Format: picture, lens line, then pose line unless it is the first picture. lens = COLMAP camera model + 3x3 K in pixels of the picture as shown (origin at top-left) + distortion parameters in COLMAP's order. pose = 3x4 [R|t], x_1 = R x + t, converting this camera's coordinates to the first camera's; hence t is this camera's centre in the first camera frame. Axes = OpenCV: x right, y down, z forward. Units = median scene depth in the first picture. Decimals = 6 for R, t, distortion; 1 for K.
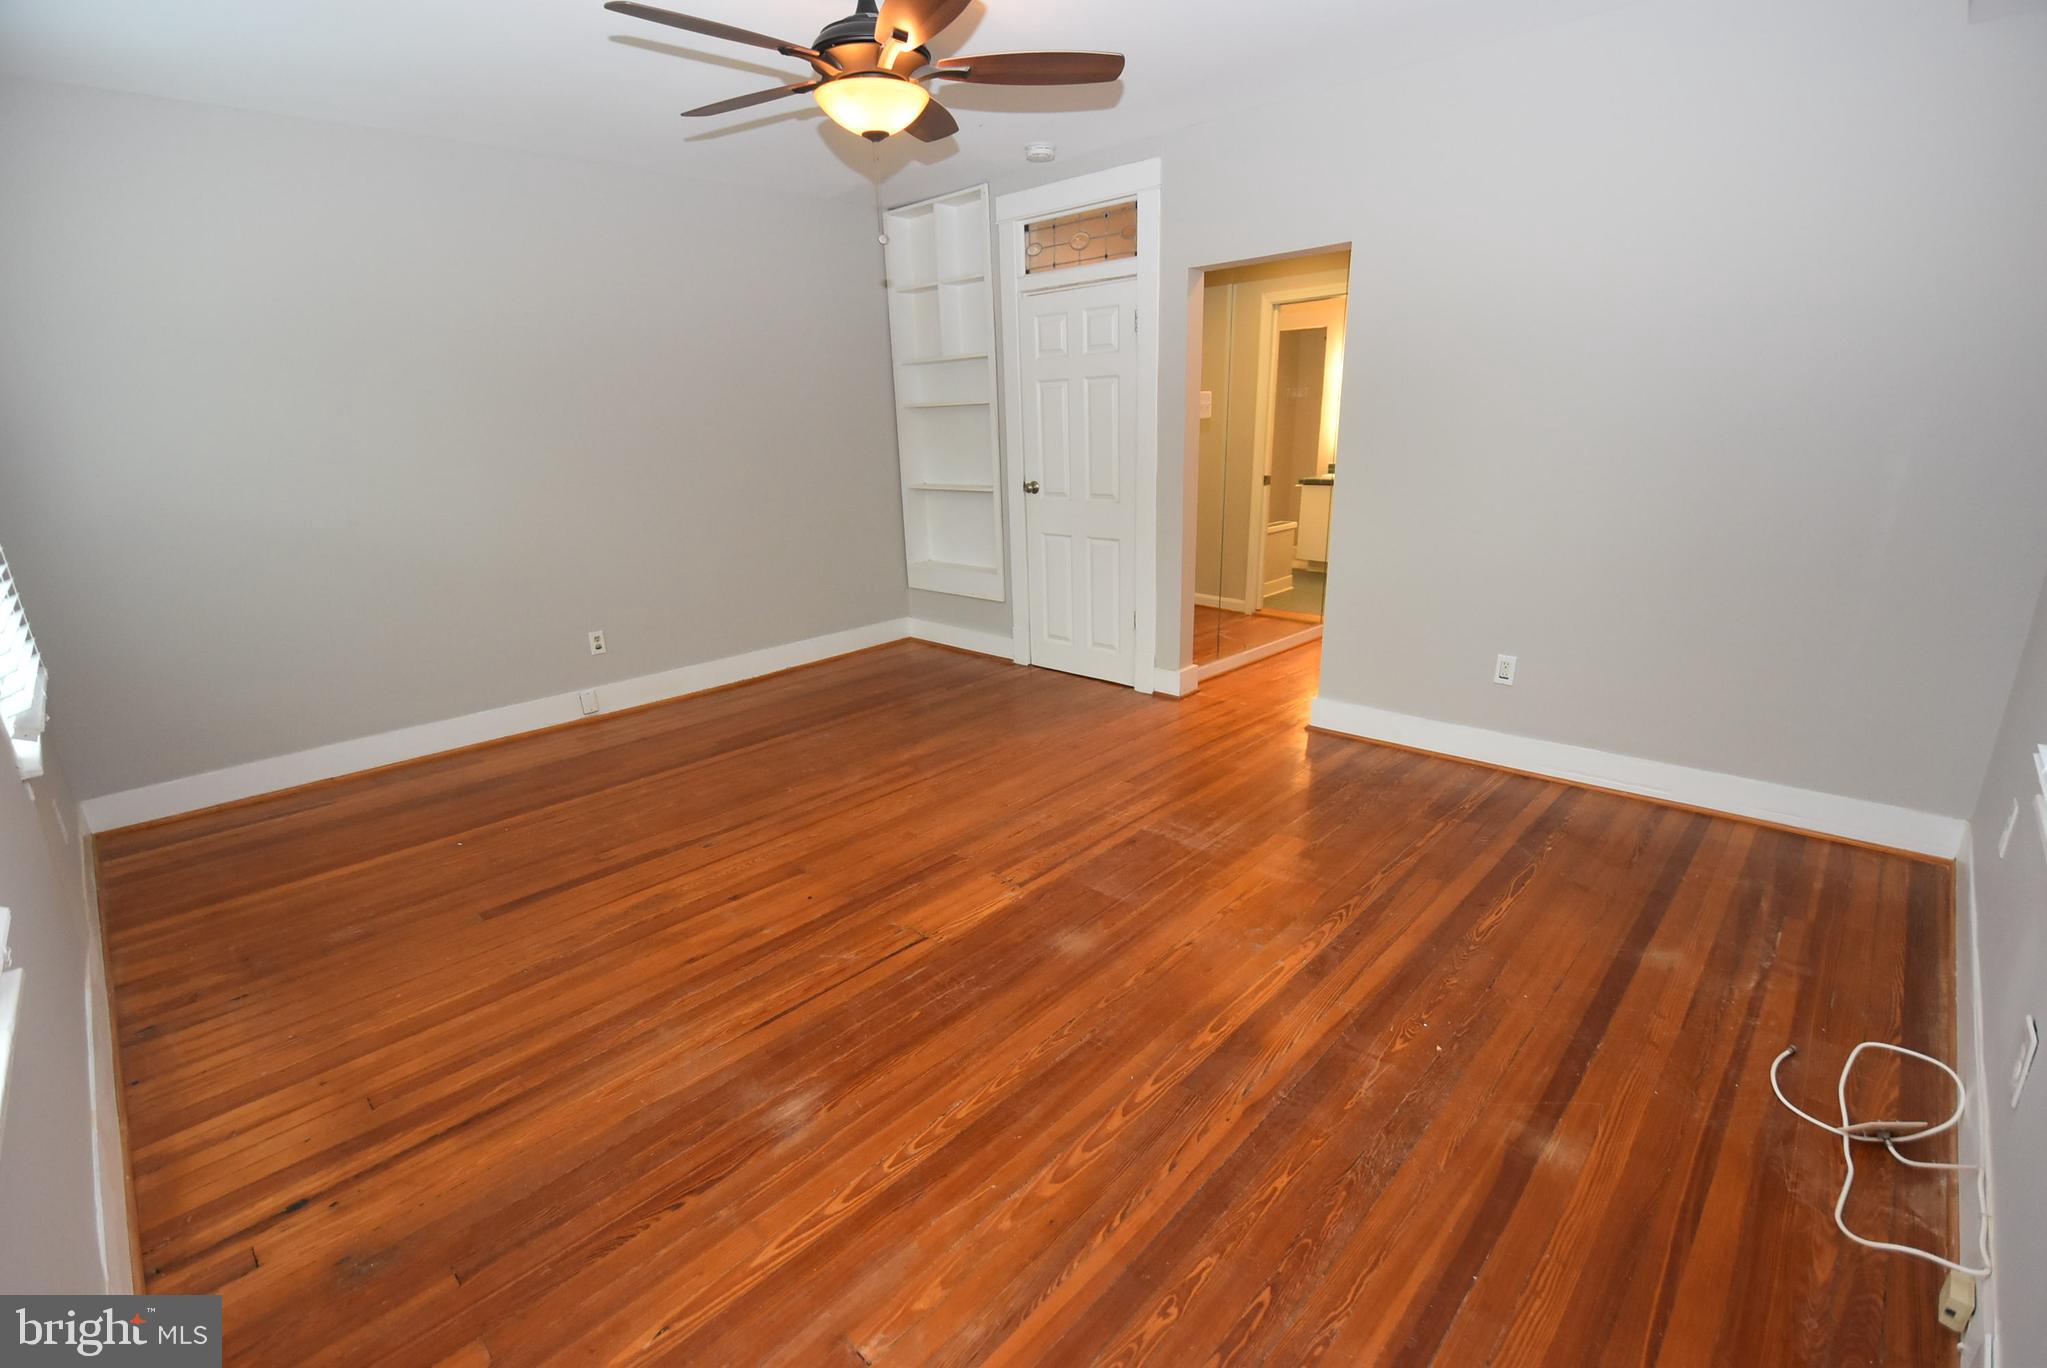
lens RADIAL K [[895.9, 0, 1025.5], [0, 895.9, 703.8], [0, 0, 1]] dist [0.016509, -0.023704]
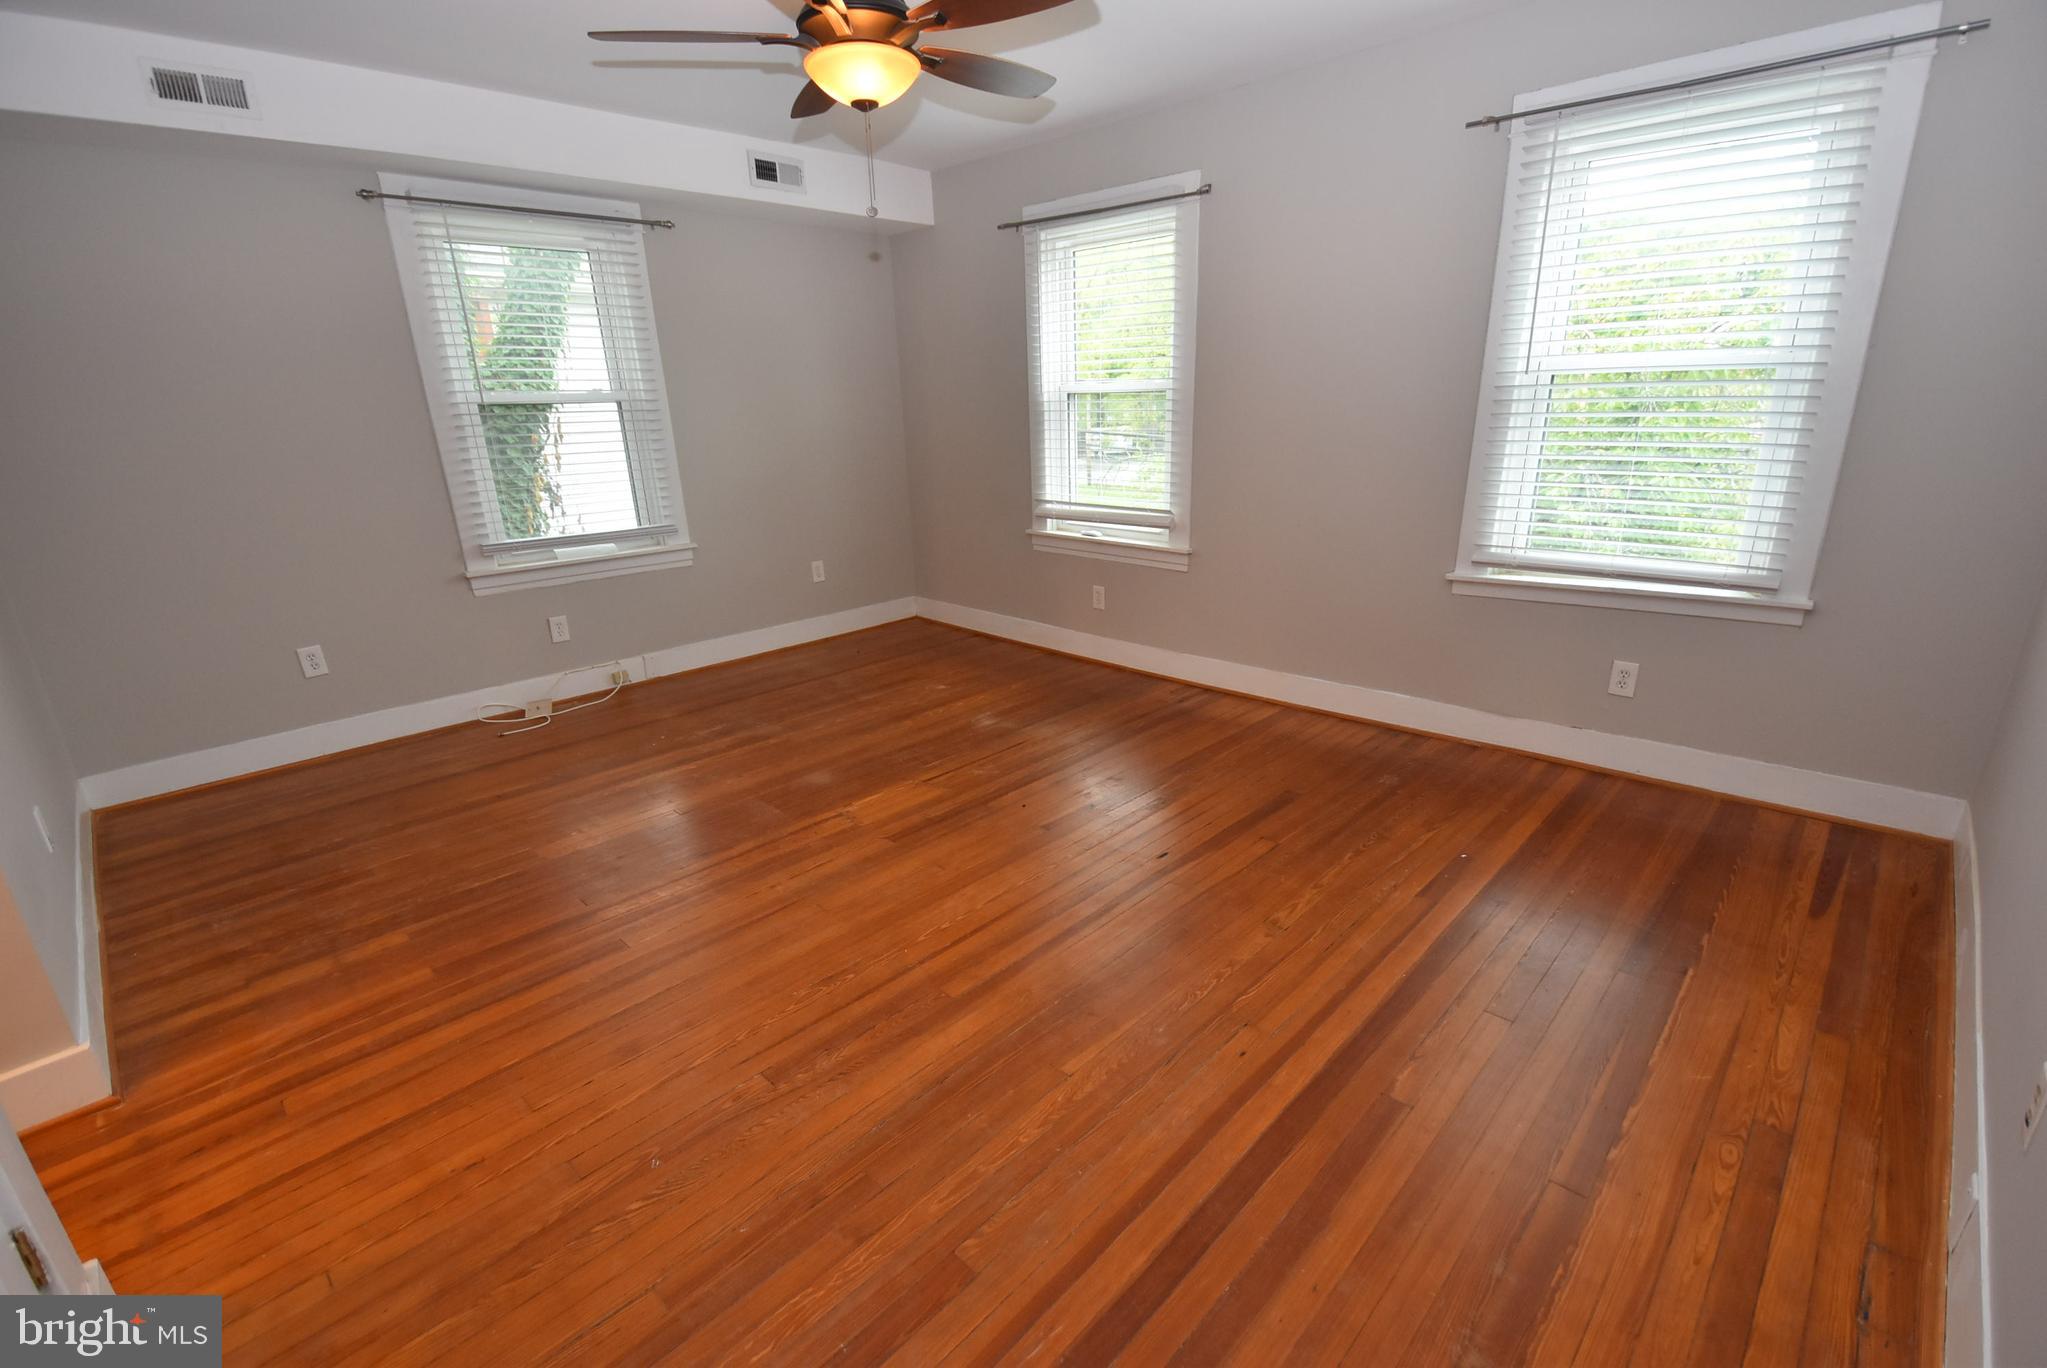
lens RADIAL K [[895.9, 0, 1025.5], [0, 895.9, 703.8], [0, 0, 1]] dist [0.016509, -0.023704]
pose [[-0.997950, 0.059445, 0.023689, -0.273454], [0.061893, 0.802639, 0.593246, -0.564781], [0.016252, 0.593496, -0.804673, 1.822723]]
